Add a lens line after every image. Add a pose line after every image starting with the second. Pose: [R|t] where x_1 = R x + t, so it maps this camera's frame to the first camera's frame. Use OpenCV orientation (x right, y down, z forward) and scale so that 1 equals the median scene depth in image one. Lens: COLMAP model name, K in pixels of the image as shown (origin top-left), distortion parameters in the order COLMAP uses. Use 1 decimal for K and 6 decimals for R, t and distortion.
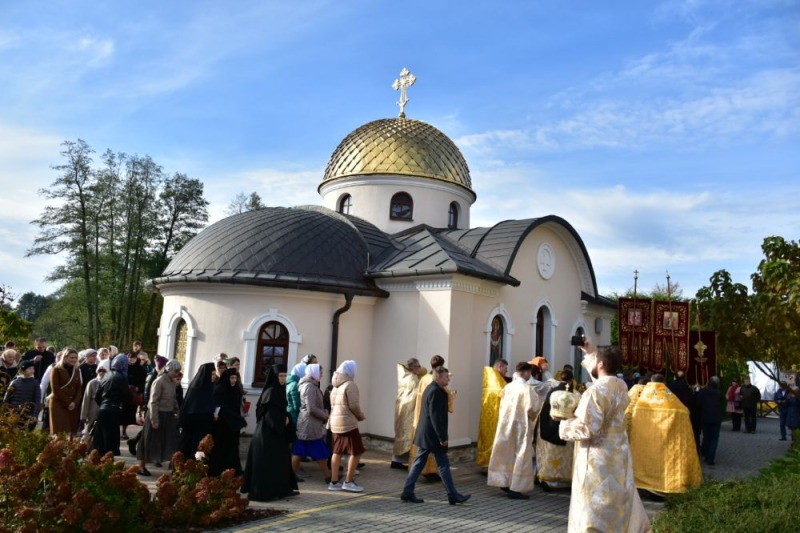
lens RADIAL K [[393.4, 0, 400.0], [0, 393.4, 266.5], [0, 0, 1]] dist [-0.002988, -0.000631]
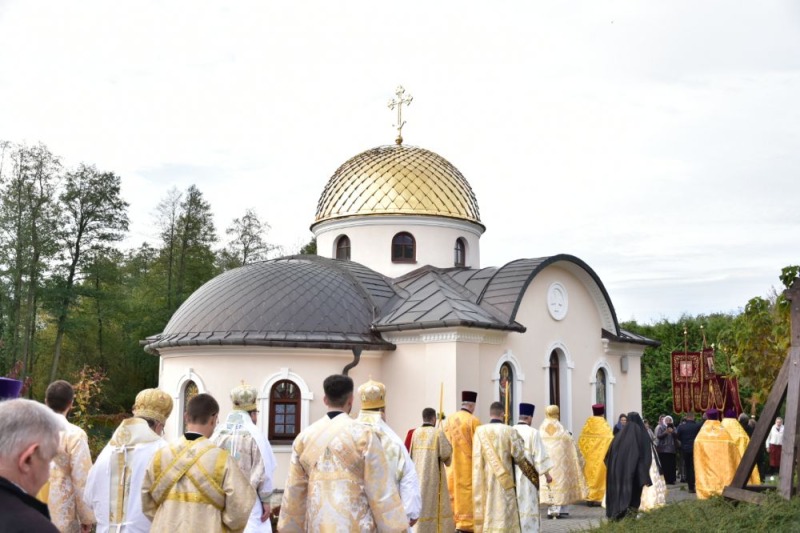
lens RADIAL K [[624.7, 0, 400.0], [0, 624.7, 266.5], [0, 0, 1]] dist [0.006130, -0.001740]
pose [[0.998838, -0.047900, -0.005246, 0.000999], [0.047904, 0.998852, 0.000706, -0.105195], [0.005206, -0.000956, 0.999986, -0.464859]]
